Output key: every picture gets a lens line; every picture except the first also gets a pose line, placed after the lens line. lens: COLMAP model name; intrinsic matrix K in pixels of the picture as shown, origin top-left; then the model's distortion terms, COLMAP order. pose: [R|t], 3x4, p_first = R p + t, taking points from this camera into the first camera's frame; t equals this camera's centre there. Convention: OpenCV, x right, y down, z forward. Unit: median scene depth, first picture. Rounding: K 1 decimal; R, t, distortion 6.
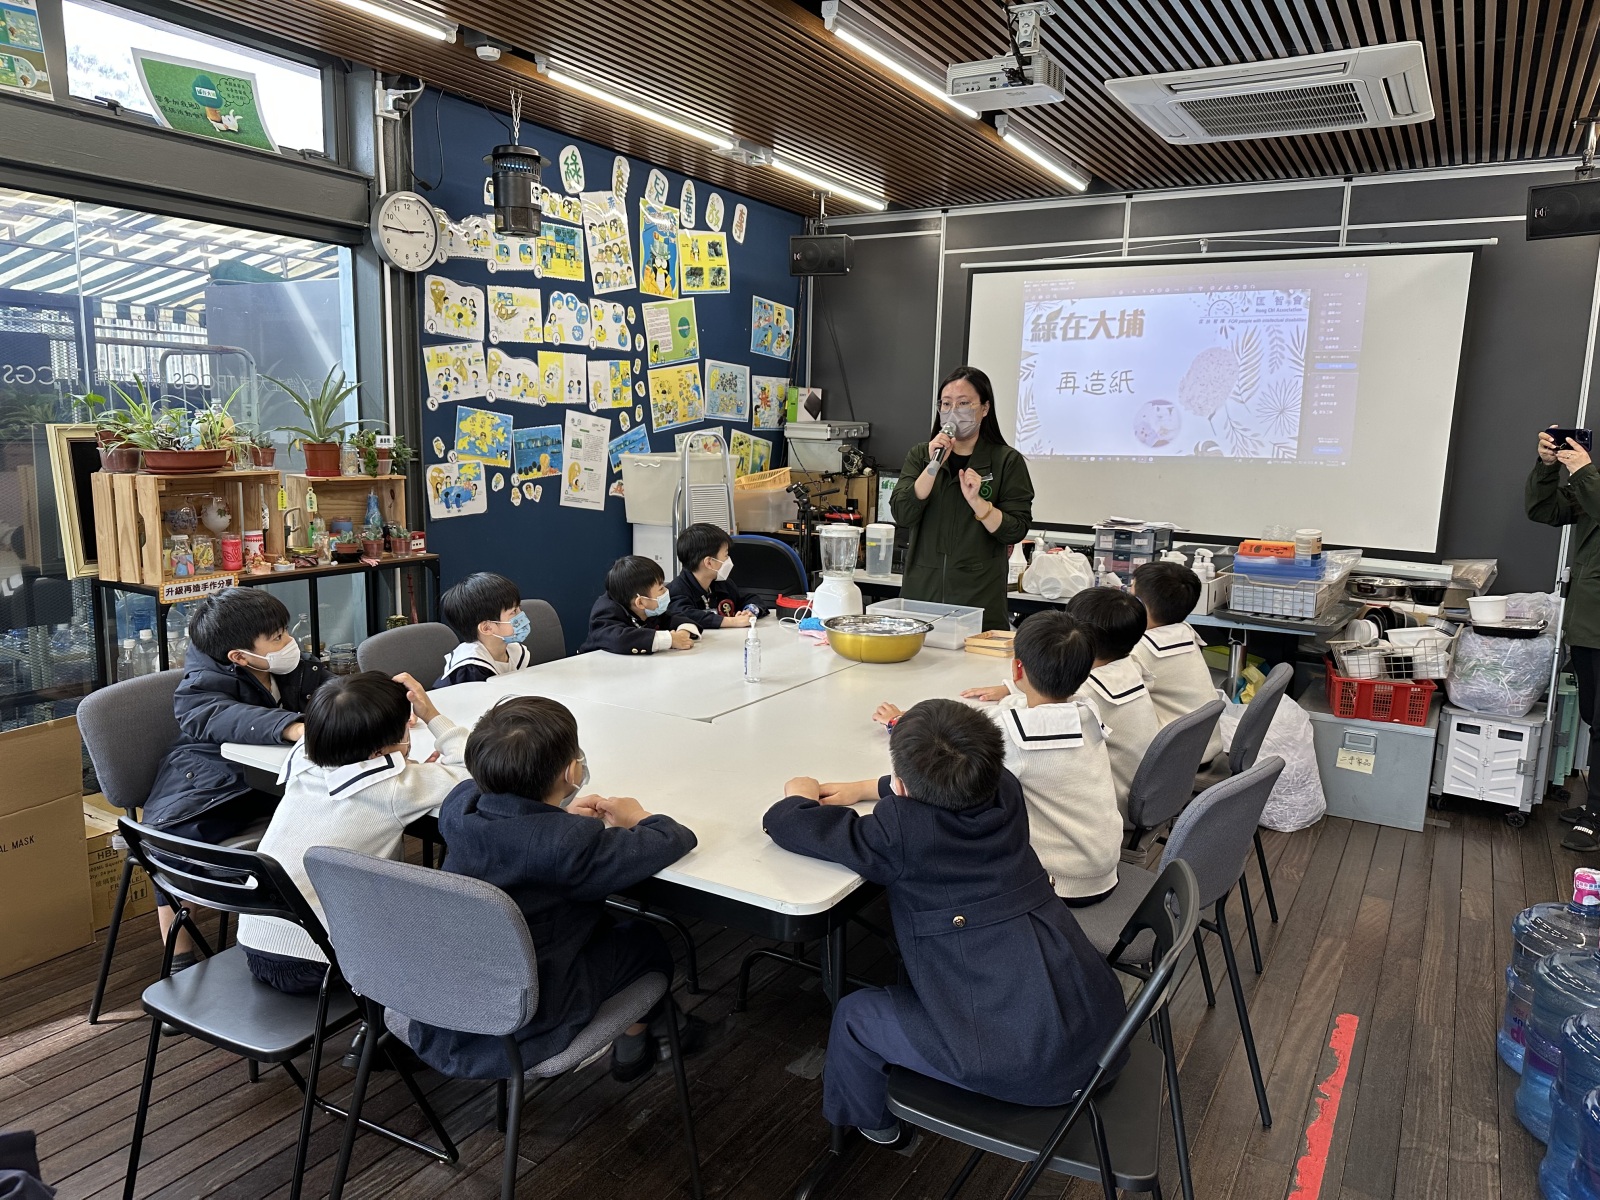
lens RADIAL K [[1120.8, 0, 801.5], [0, 1120.8, 630.3], [0, 0, 1]] dist [0.054218, -0.075806]
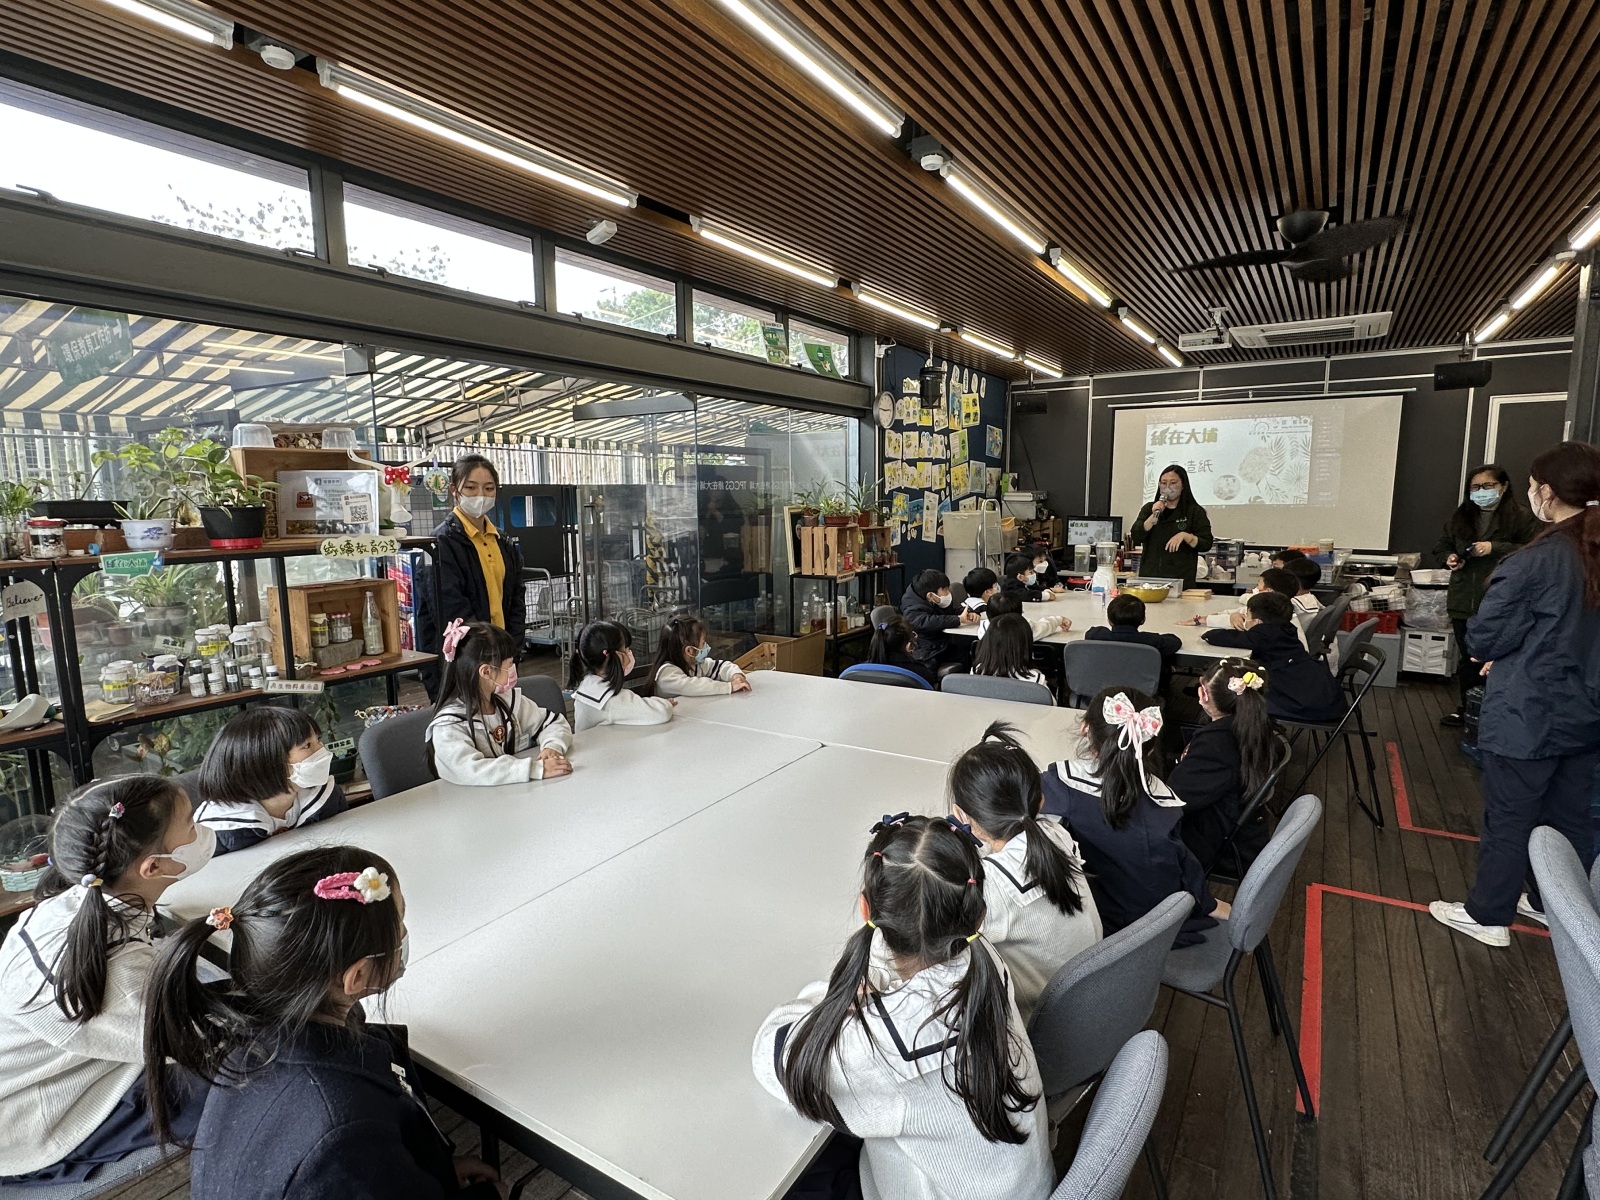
lens RADIAL K [[855.7, 0, 774.4], [0, 855.7, 615.1], [0, 0, 1]] dist [-0.018539, 0.018517]
pose [[0.998558, -0.029078, -0.045124, -0.407222], [0.027328, 0.998868, -0.038932, 0.068213], [0.046205, 0.037643, 0.998222, -0.475204]]
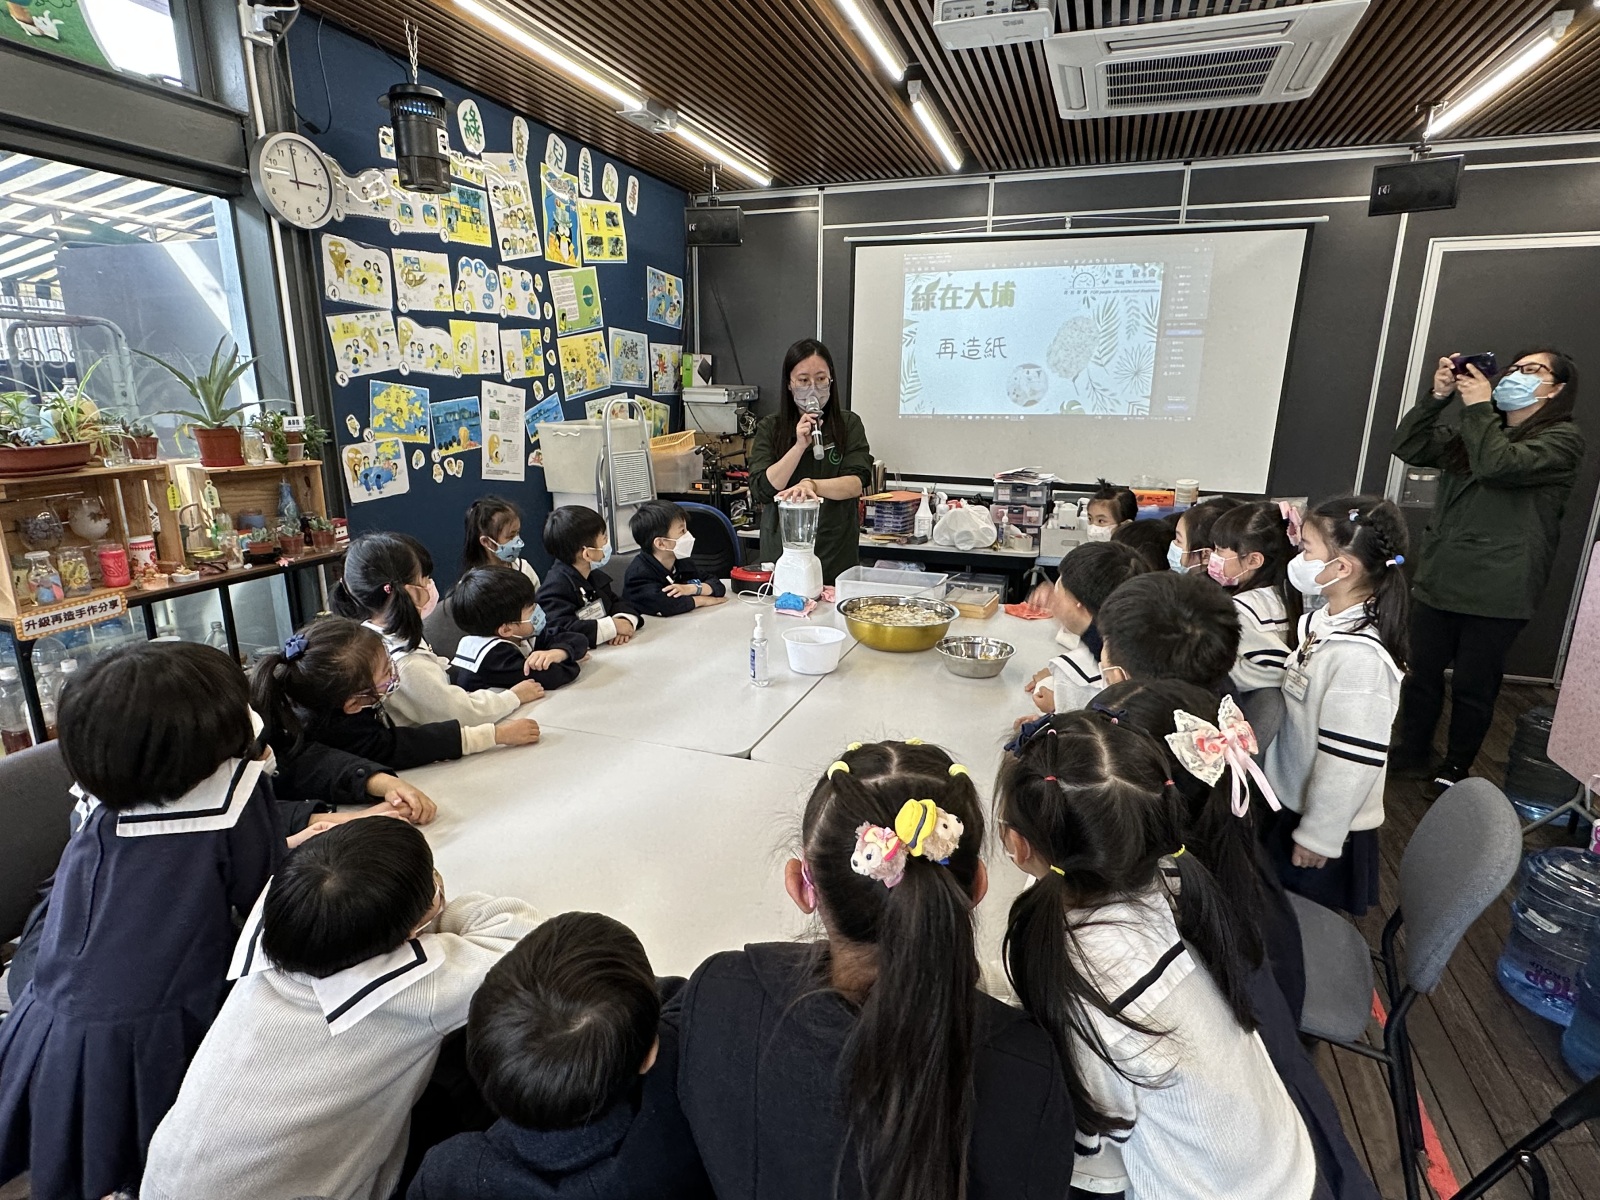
lens RADIAL K [[855.7, 0, 792.8], [0, 855.7, 618.5], [0, 0, 1]] dist [-0.018539, 0.018517]
pose [[0.981825, -0.065399, 0.178162, -0.088623], [0.049475, 0.994492, 0.092403, -0.044787], [-0.183224, -0.081909, 0.979653, 0.202666]]
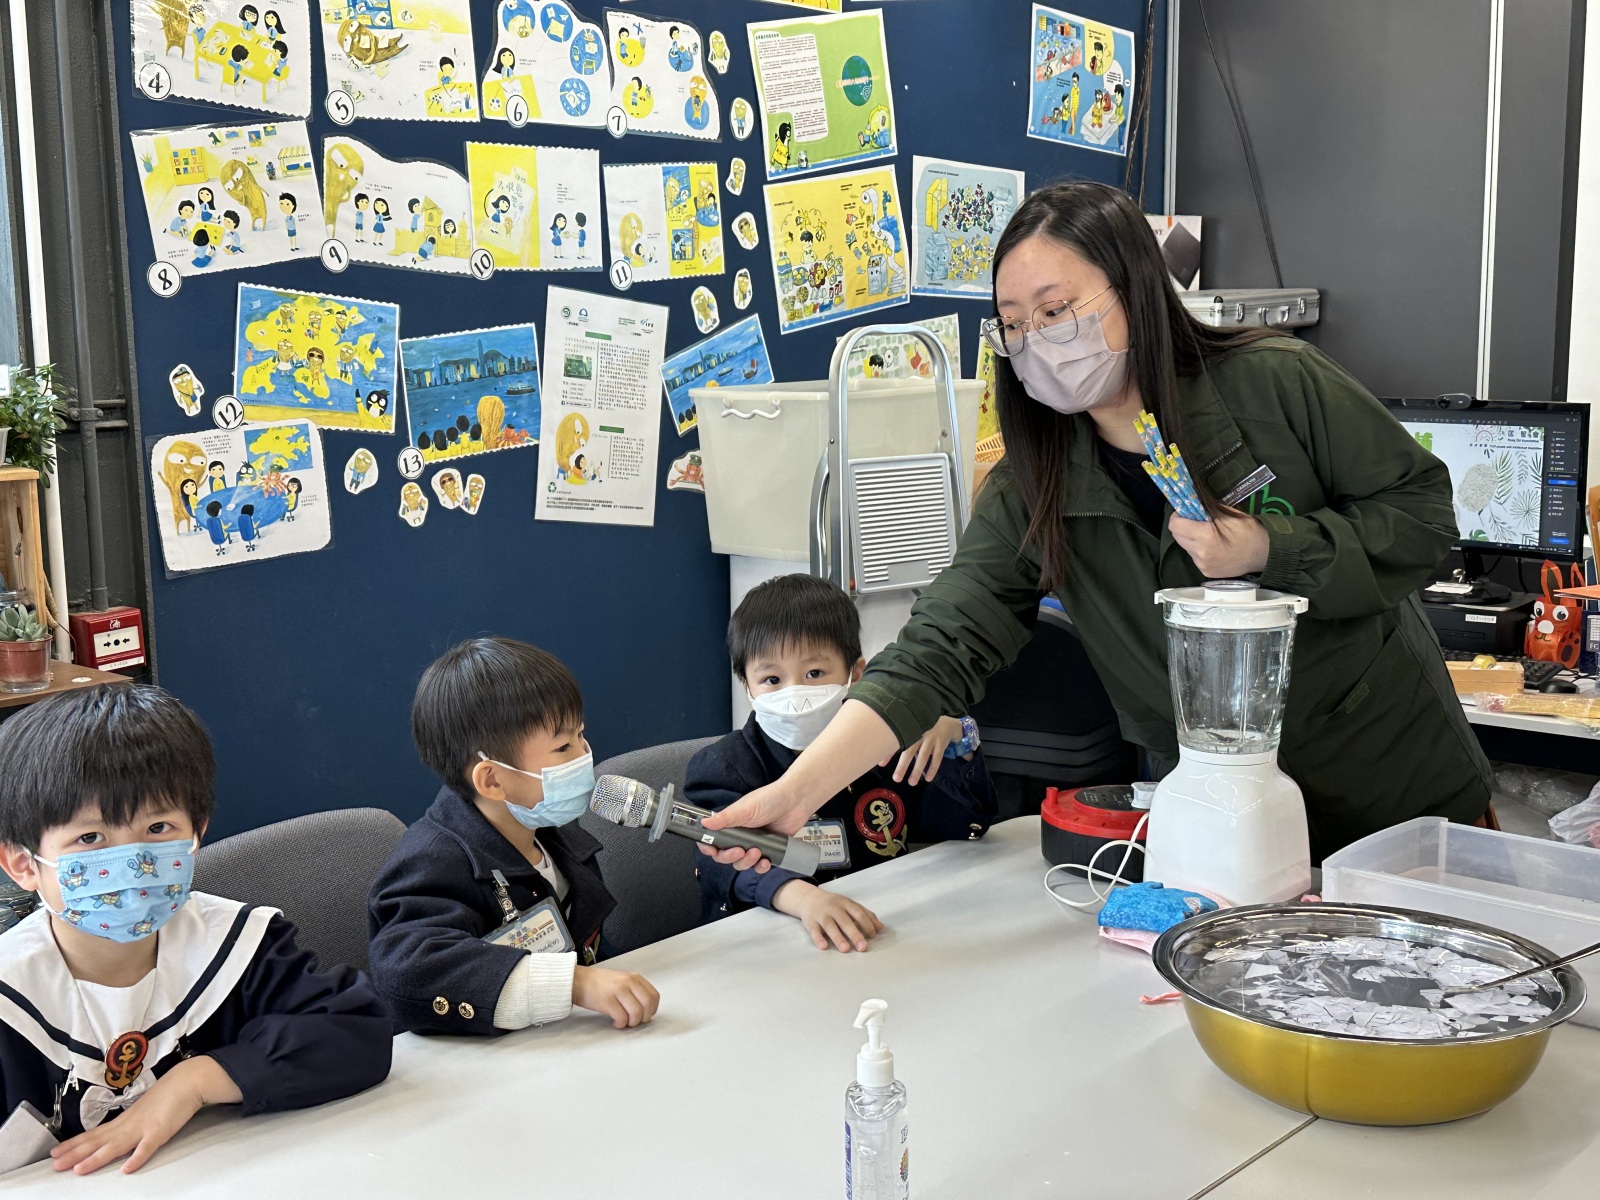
lens RADIAL K [[1875.7, 0, 793.9], [0, 1875.7, 604.9], [0, 0, 1]] dist [0.090826, 0.000000]
pose [[0.977941, -0.009273, -0.208674, 0.019423], [0.002060, 0.999394, -0.034755, -0.056512], [0.208870, 0.033559, 0.977367, 0.354761]]
